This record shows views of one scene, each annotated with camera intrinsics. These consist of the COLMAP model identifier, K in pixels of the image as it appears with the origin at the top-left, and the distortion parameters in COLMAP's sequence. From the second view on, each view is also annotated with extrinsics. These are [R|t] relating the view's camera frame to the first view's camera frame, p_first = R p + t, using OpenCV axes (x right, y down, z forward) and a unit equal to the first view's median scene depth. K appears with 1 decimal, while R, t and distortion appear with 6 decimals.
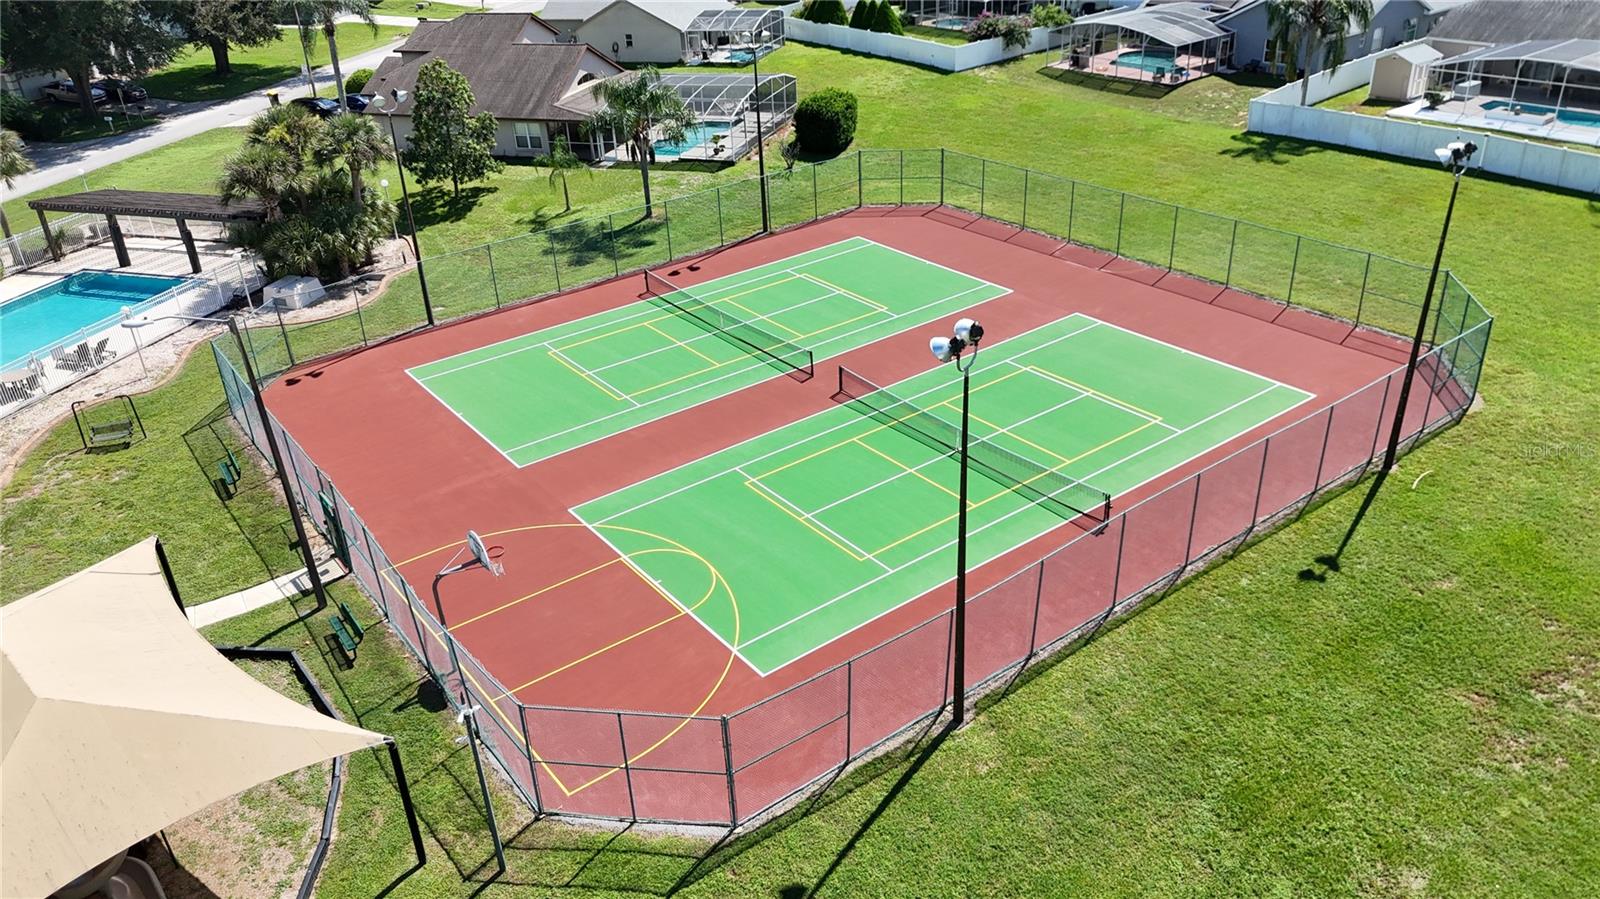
lens RADIAL K [[1180.9, 0, 800.0], [0, 1180.9, 449.5], [0, 0, 1]] dist [0.081683, -0.101889]
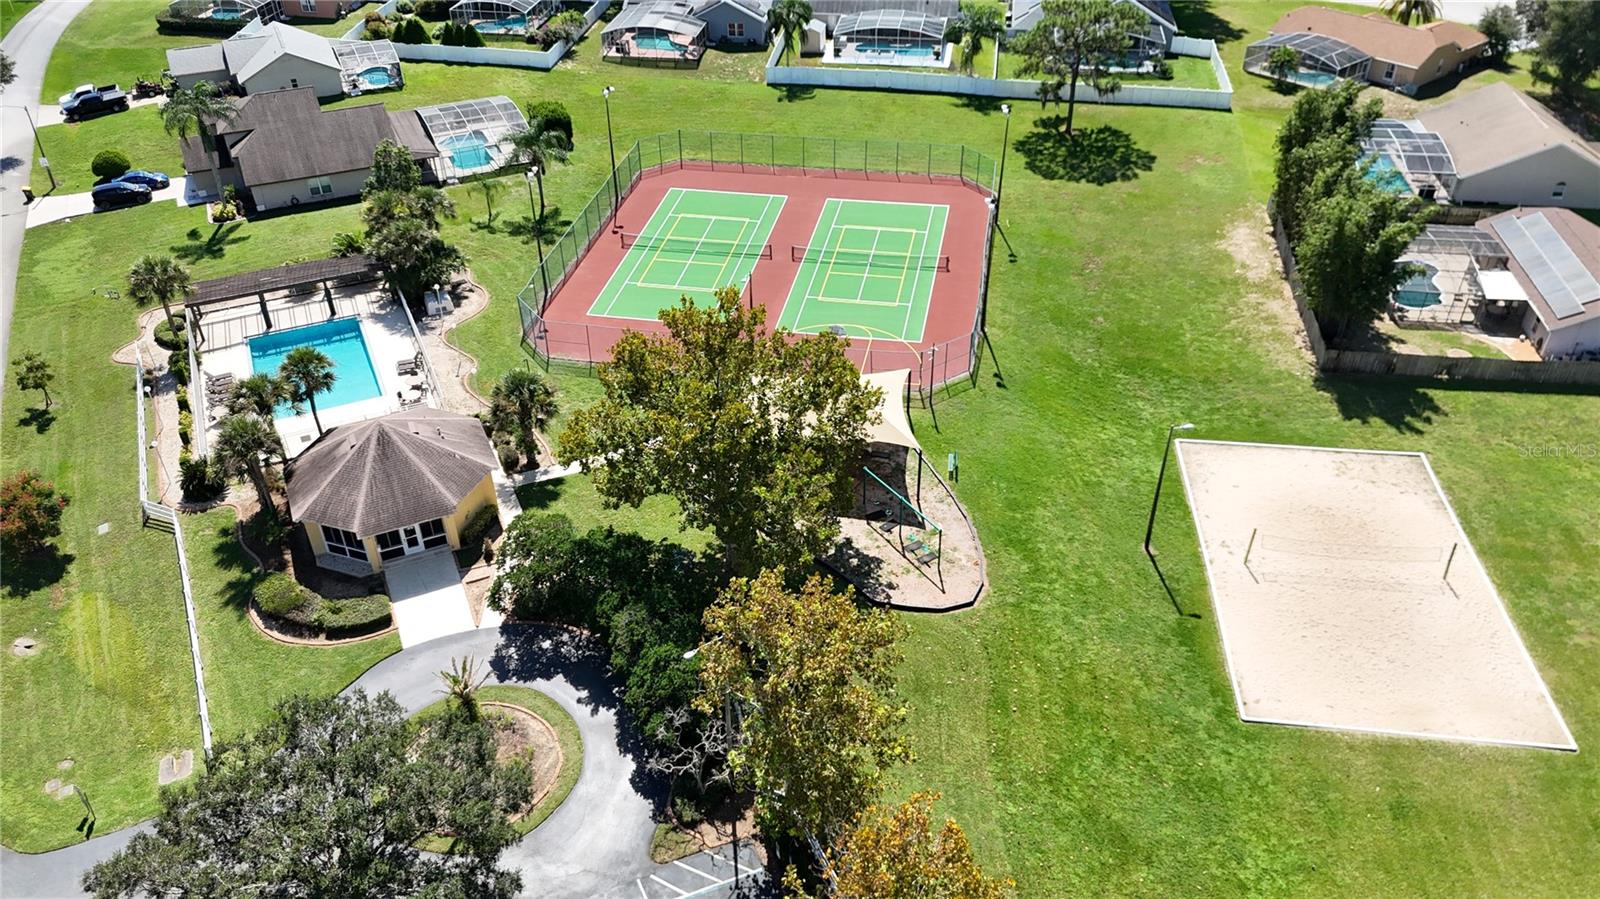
lens RADIAL K [[1180.9, 0, 800.0], [0, 1180.9, 449.5], [0, 0, 1]] dist [0.081683, -0.101889]
pose [[0.733097, -0.360198, 0.576911, -1.300954], [0.300313, 0.932508, 0.200602, -0.148201], [-0.610231, 0.026193, 0.791791, -0.702923]]
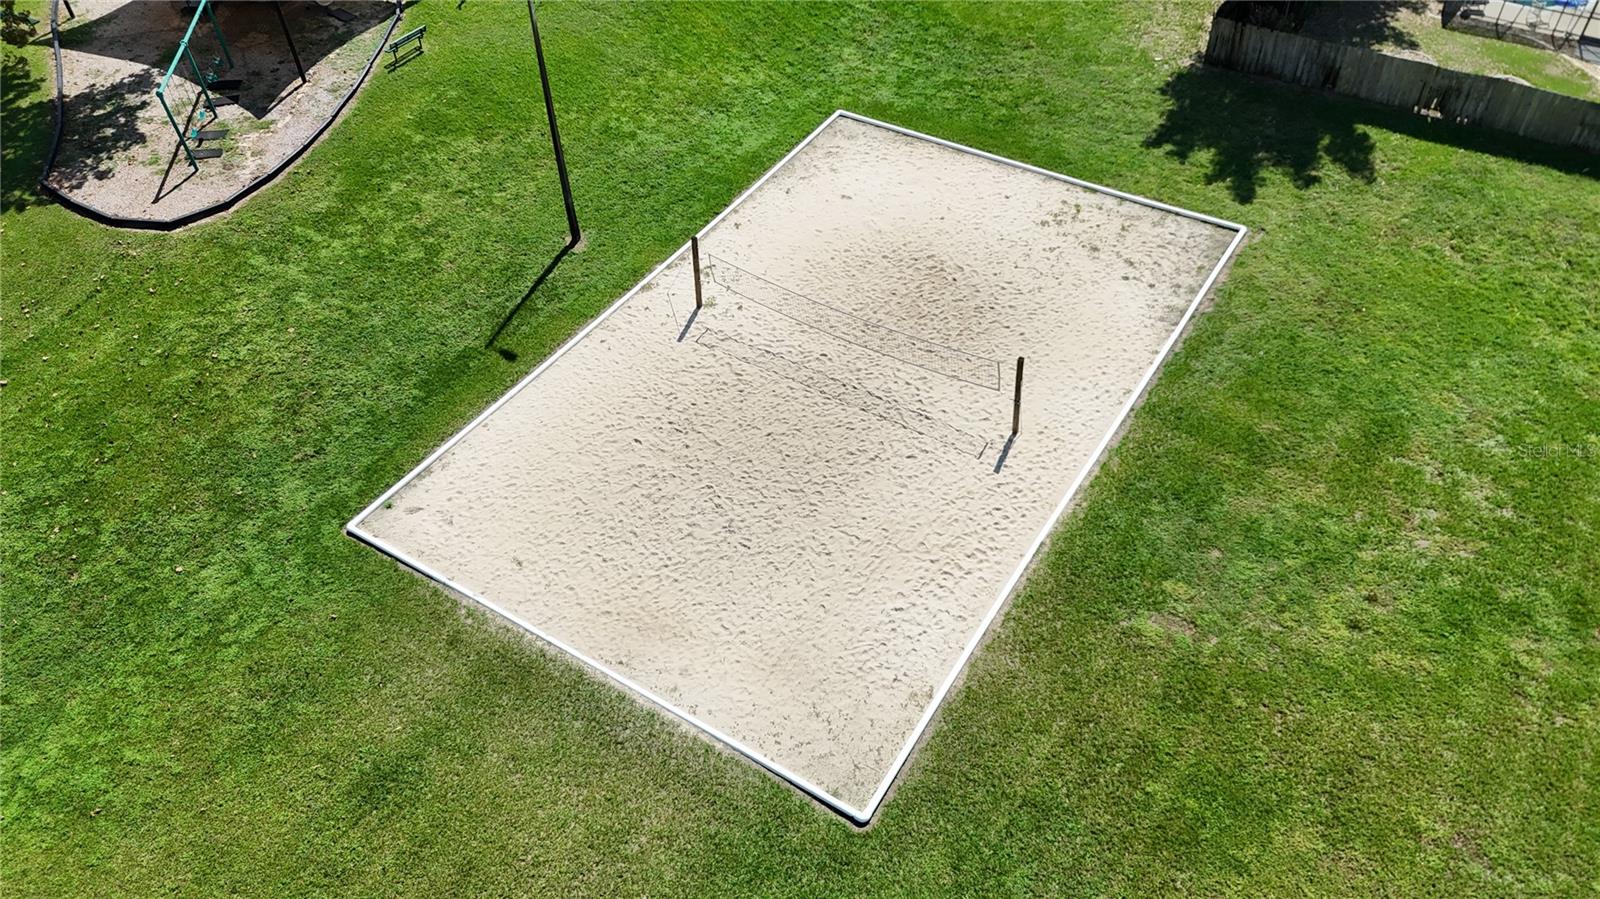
lens RADIAL K [[1180.9, 0, 800.0], [0, 1180.9, 449.5], [0, 0, 1]] dist [0.081683, -0.101889]
pose [[0.955355, -0.192298, 0.224316, -0.203749], [0.124945, 0.950929, 0.283060, 0.332099], [-0.267740, -0.242396, 0.932502, -0.638765]]
